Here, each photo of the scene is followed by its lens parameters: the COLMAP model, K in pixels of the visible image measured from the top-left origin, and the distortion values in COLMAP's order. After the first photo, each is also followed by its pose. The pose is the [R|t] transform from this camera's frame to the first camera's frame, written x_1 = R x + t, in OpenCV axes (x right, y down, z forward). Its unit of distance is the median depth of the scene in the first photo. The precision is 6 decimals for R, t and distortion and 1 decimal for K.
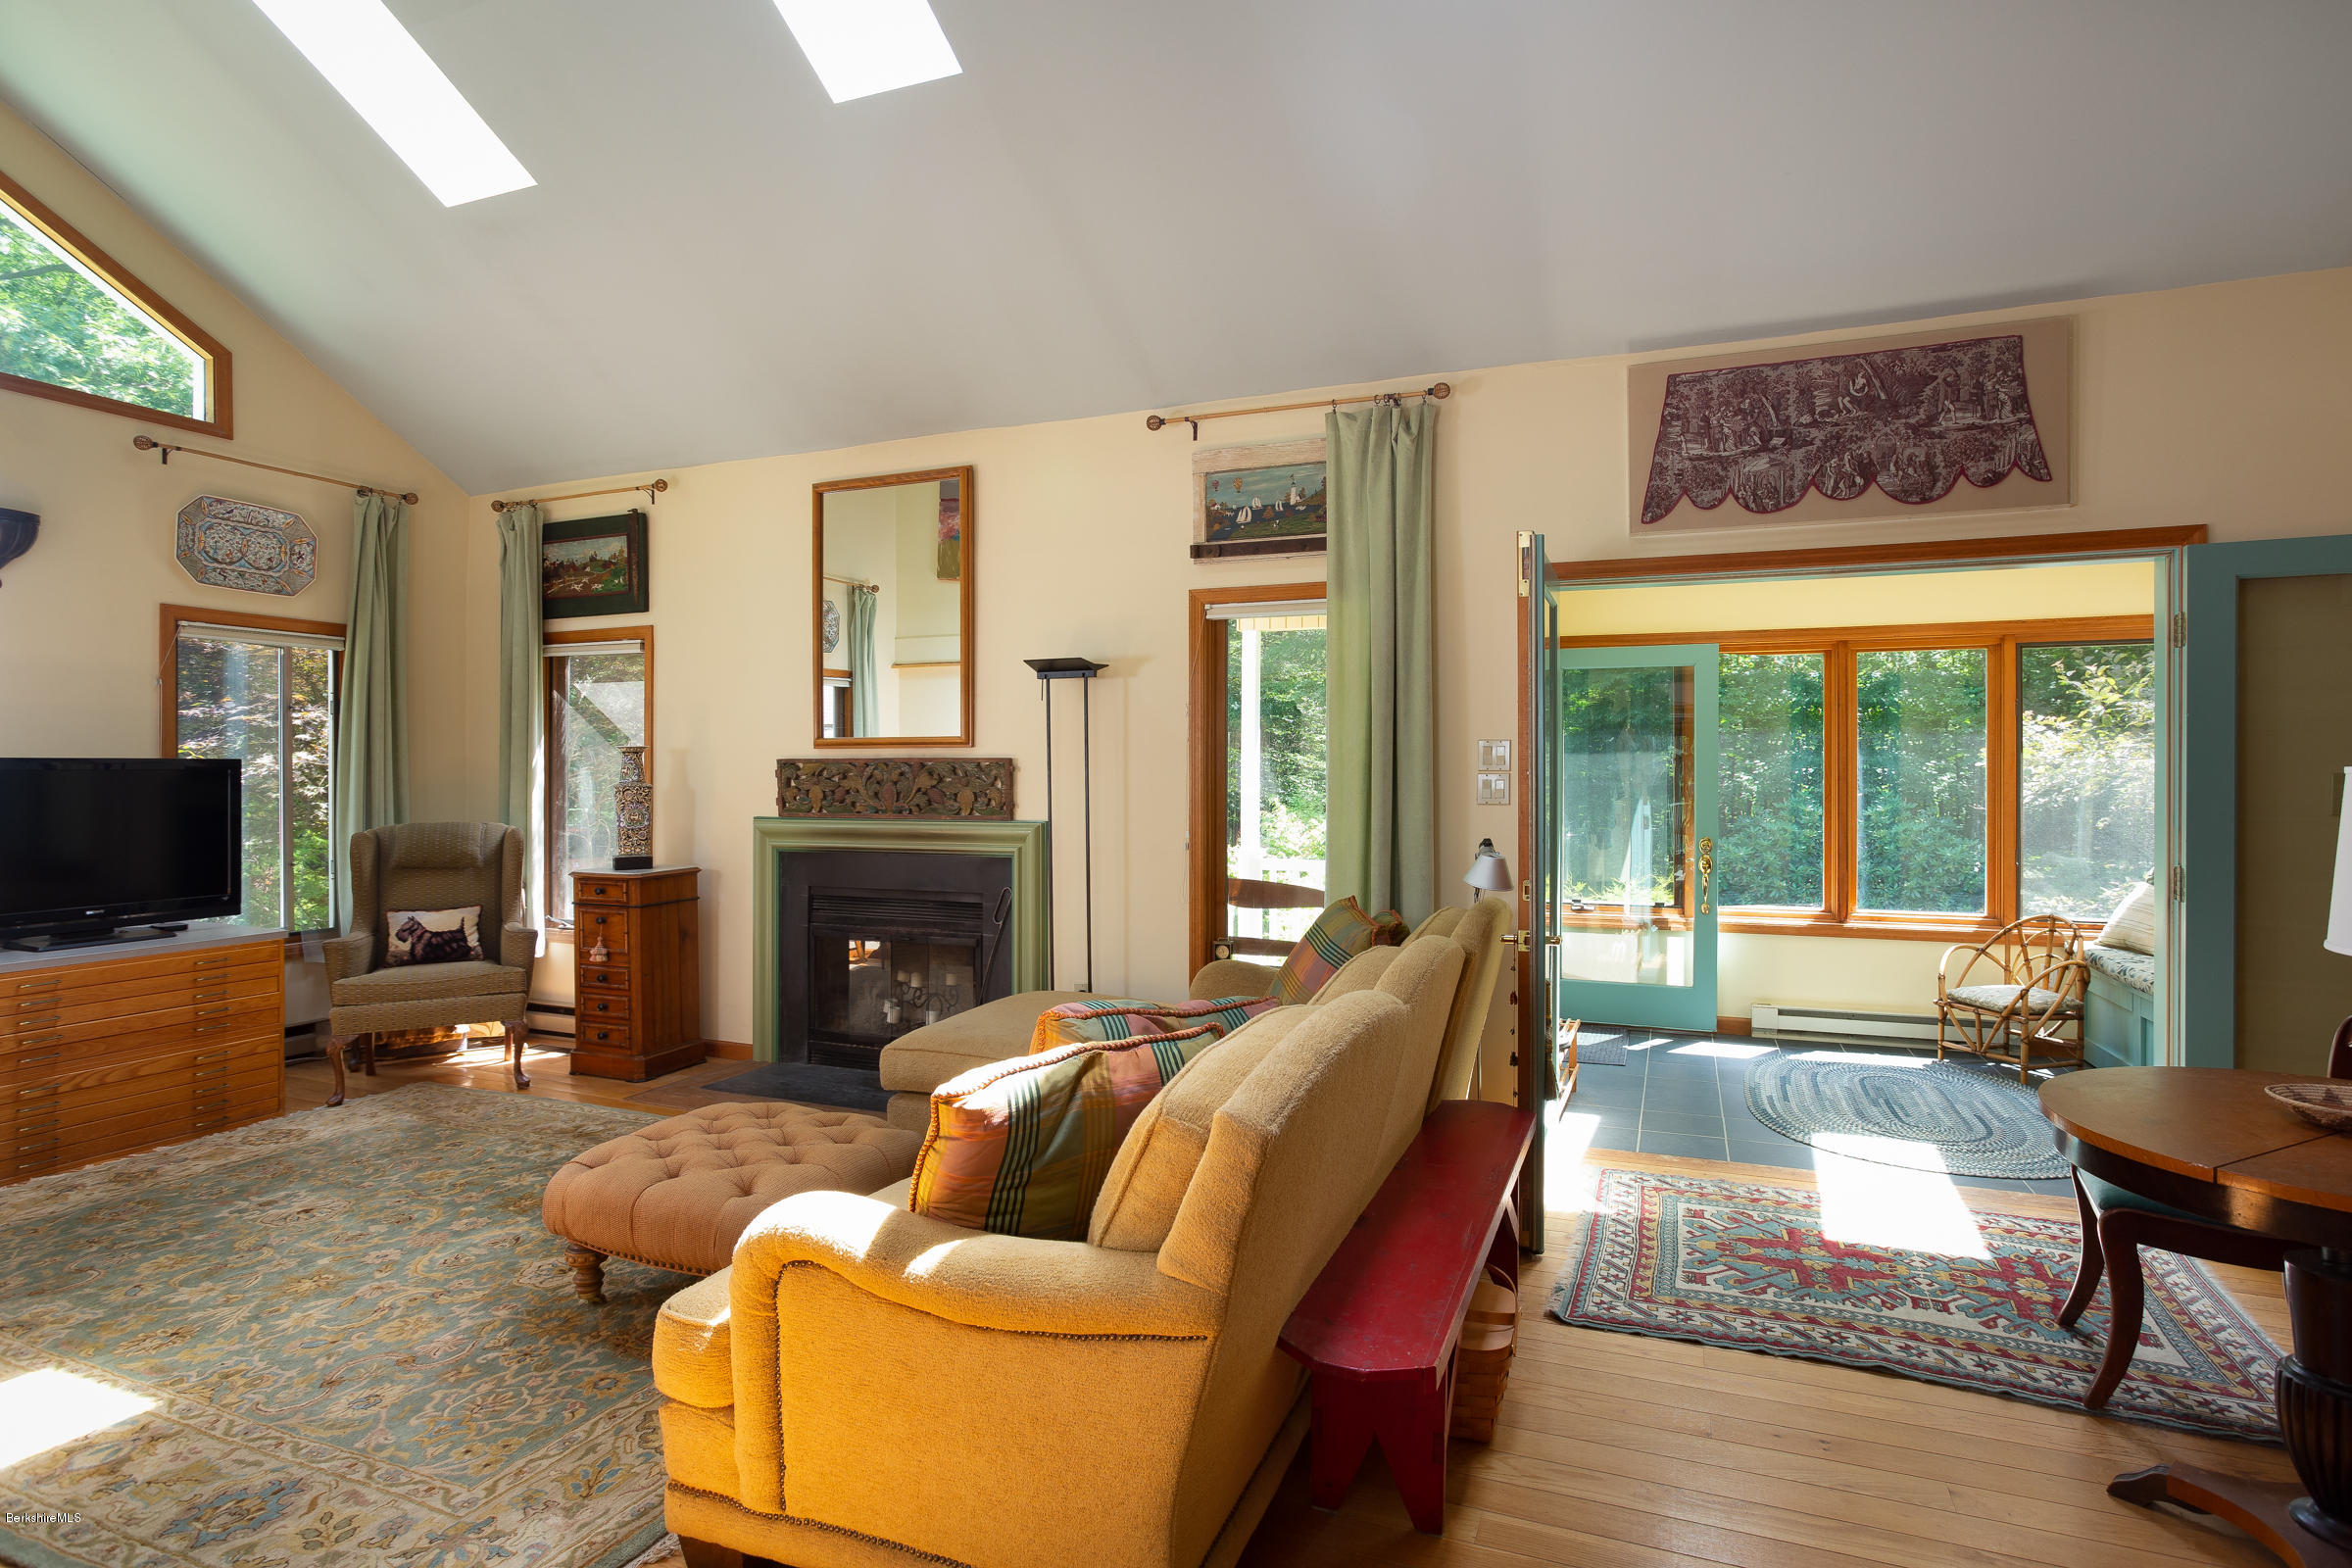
lens RADIAL K [[1191.8, 0, 1176.0], [0, 1191.8, 784.0], [0, 0, 1]] dist [-0.017913, 0.000346]
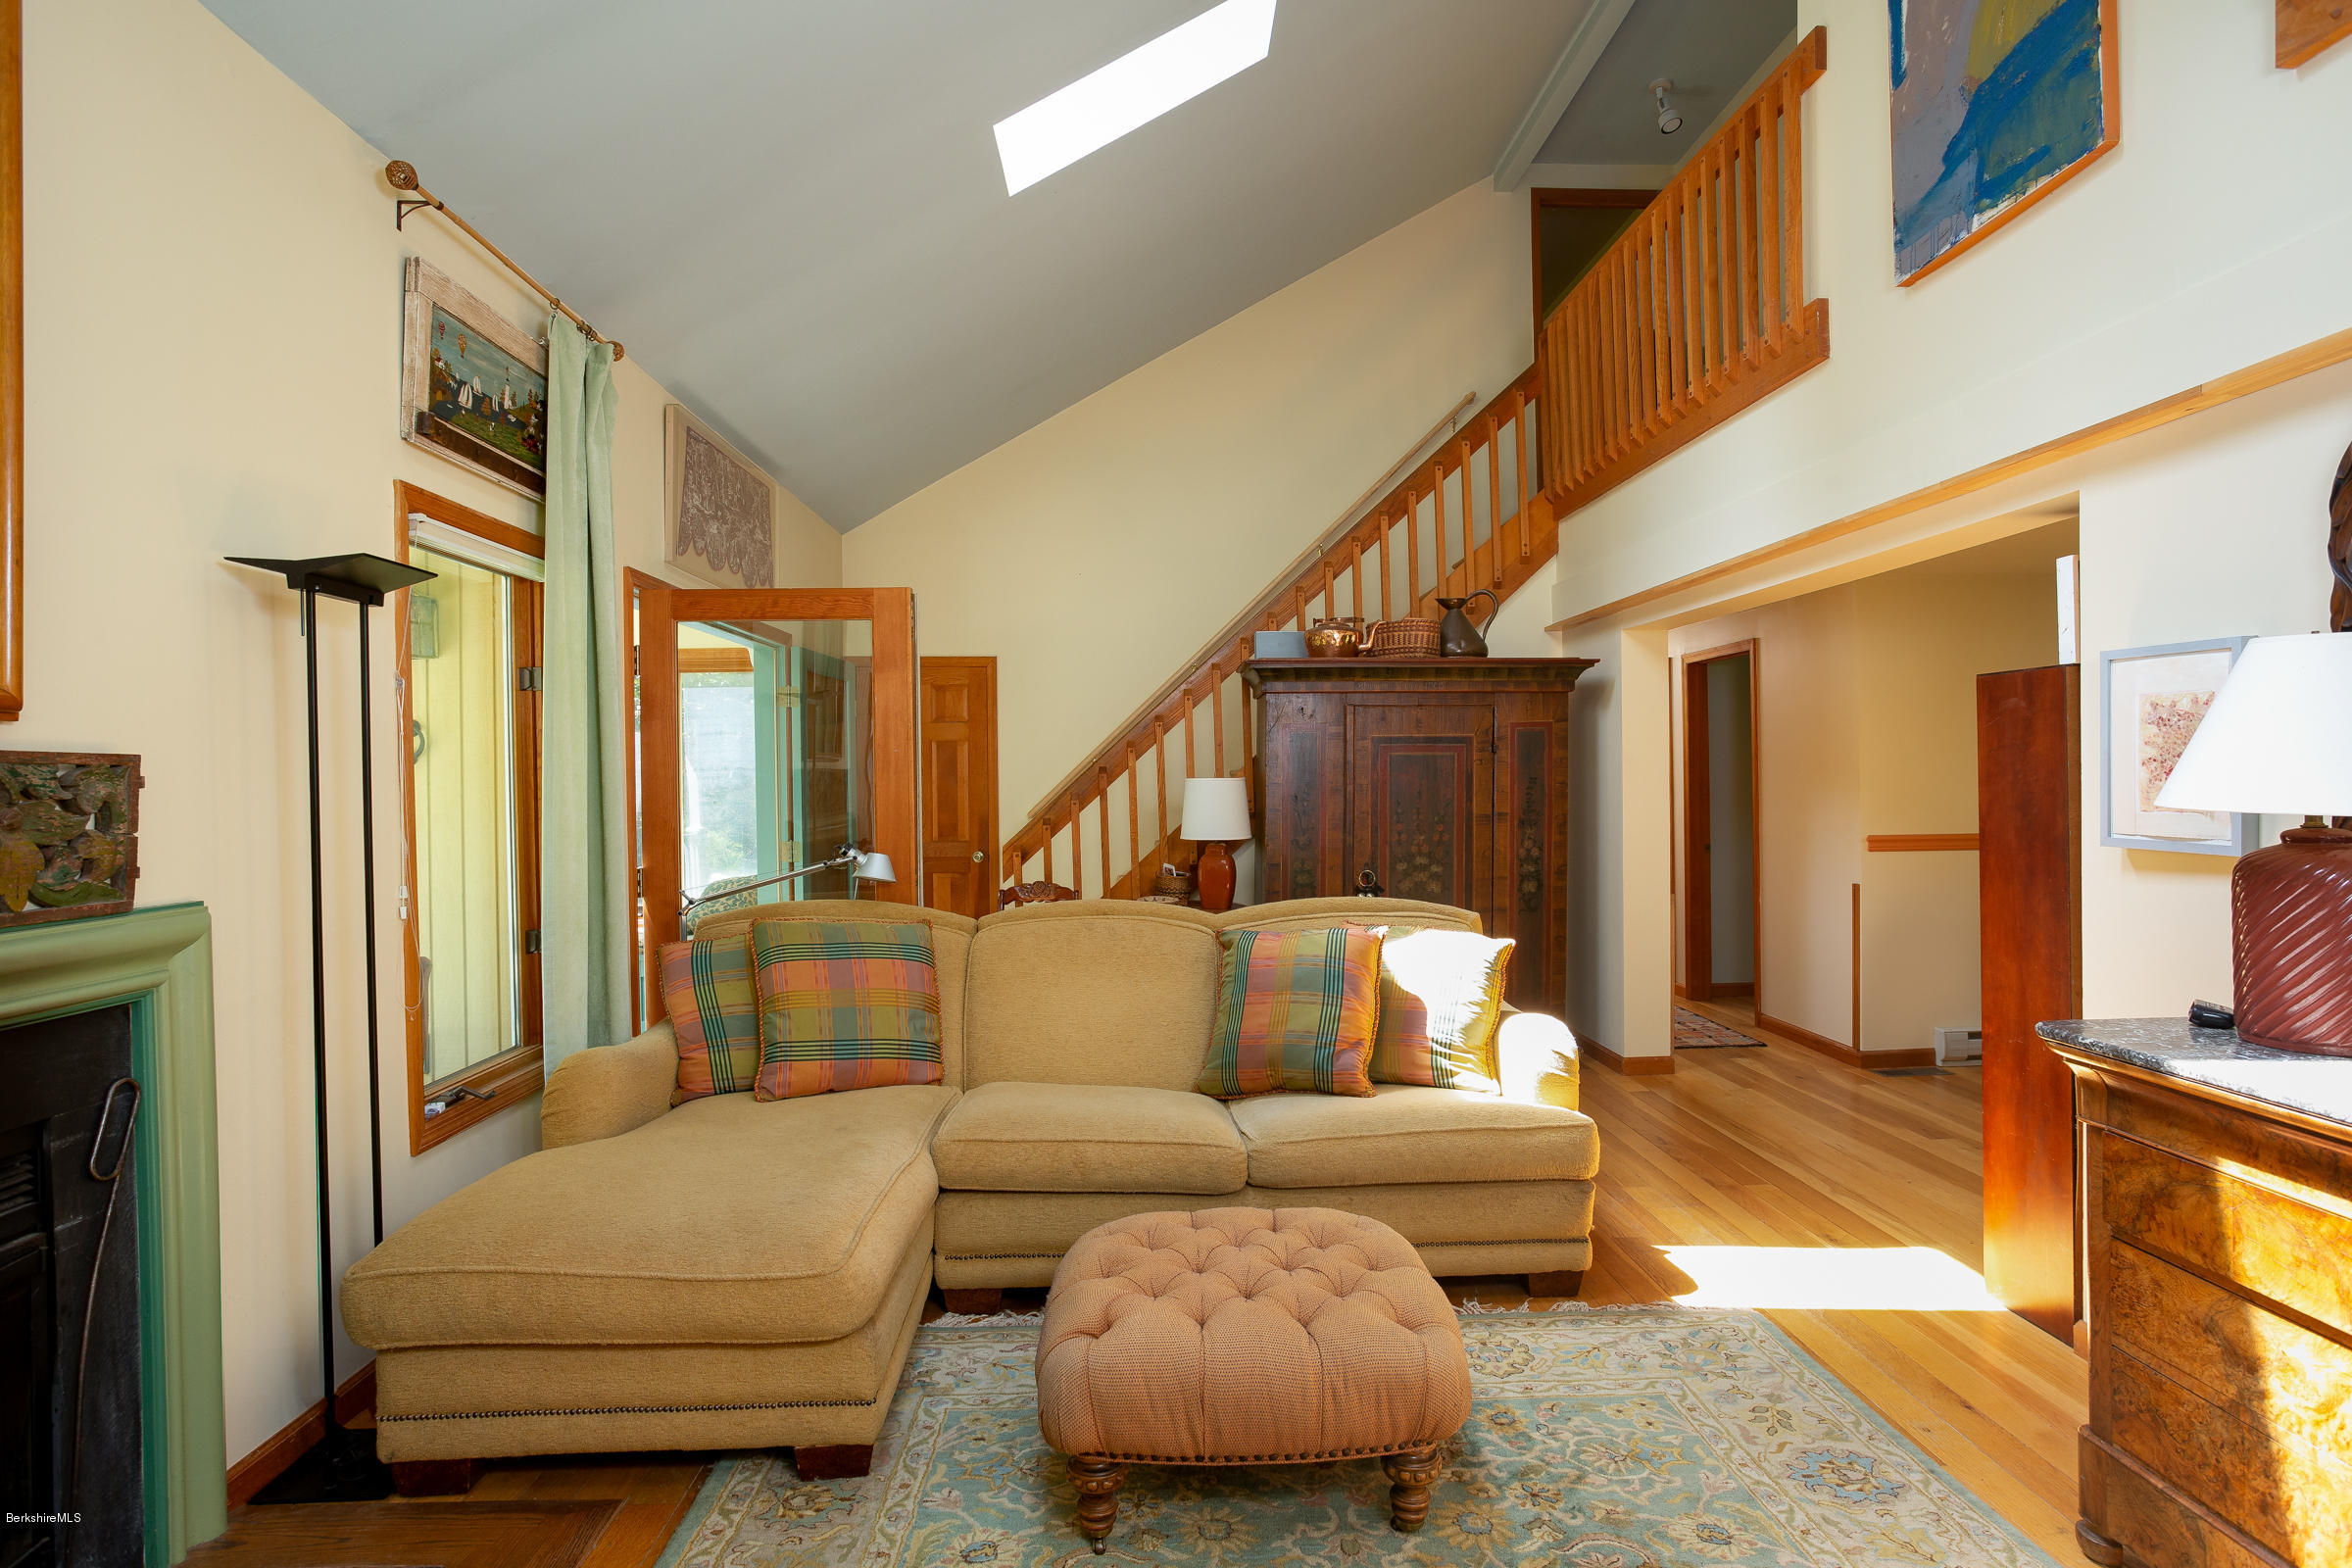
lens RADIAL K [[1191.8, 0, 1176.0], [0, 1191.8, 784.0], [0, 0, 1]] dist [-0.017913, 0.000346]
pose [[-0.409723, -0.005025, 0.912196, -0.702066], [0.001476, 0.999980, 0.006172, -0.014951], [-0.912209, 0.003875, -0.409707, 0.914747]]
